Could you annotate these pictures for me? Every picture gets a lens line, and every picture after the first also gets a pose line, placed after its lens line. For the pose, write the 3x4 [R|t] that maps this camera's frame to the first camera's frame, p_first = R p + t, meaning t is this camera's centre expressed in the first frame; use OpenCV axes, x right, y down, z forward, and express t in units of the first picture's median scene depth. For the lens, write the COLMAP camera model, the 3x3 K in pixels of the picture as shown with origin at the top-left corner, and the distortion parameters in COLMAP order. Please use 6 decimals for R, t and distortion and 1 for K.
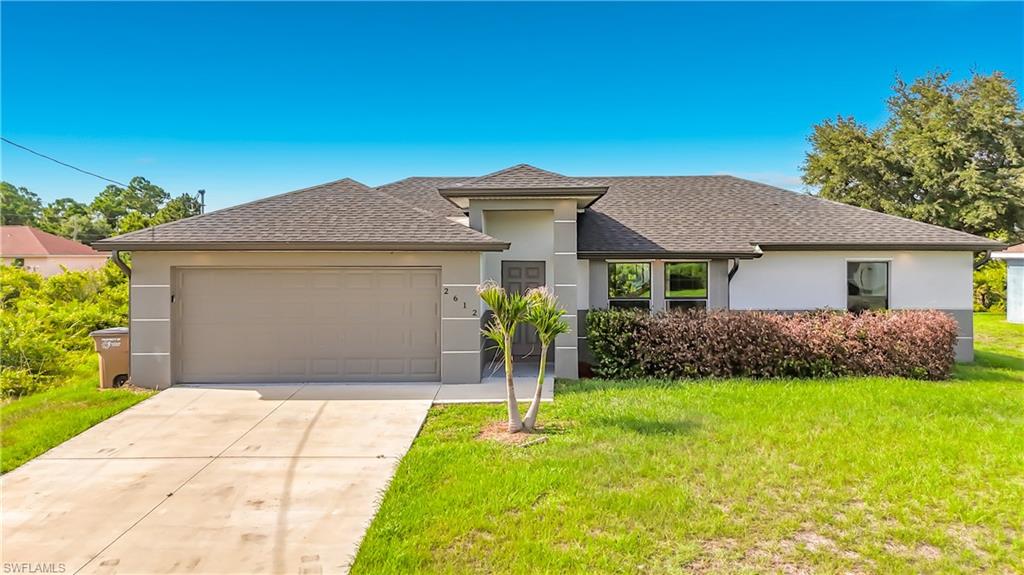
lens RADIAL K [[754.0, 0, 512.0], [0, 754.0, 287.5], [0, 0, 1]] dist [0.004449, 0.002033]
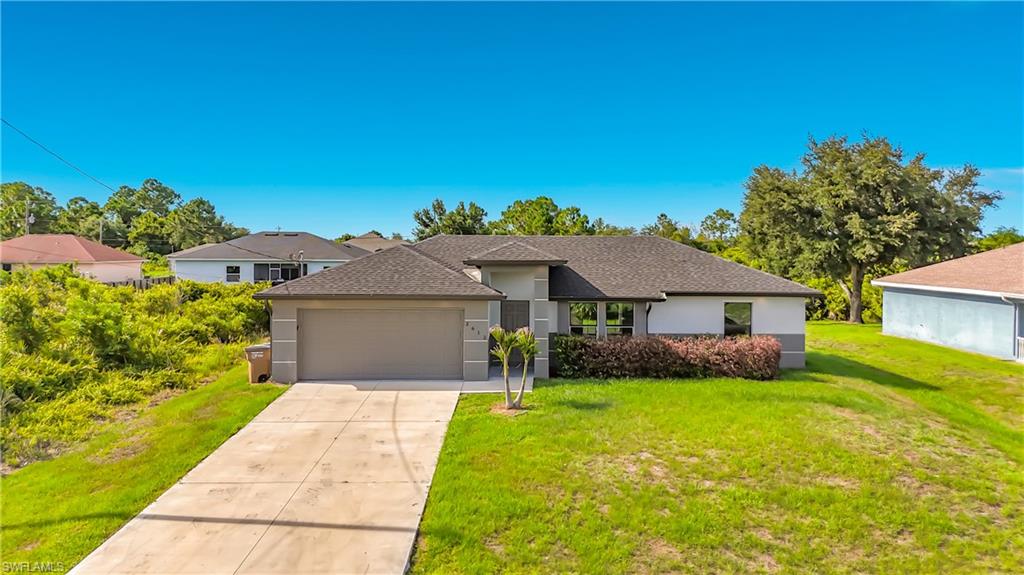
lens RADIAL K [[757.1, 0, 512.0], [0, 757.1, 287.5], [0, 0, 1]] dist [0.035530, -0.003639]
pose [[0.999941, 0.005175, 0.009552, -0.006982], [-0.005294, 0.999909, 0.012393, -0.094677], [-0.009487, -0.012443, 0.999878, -0.632486]]
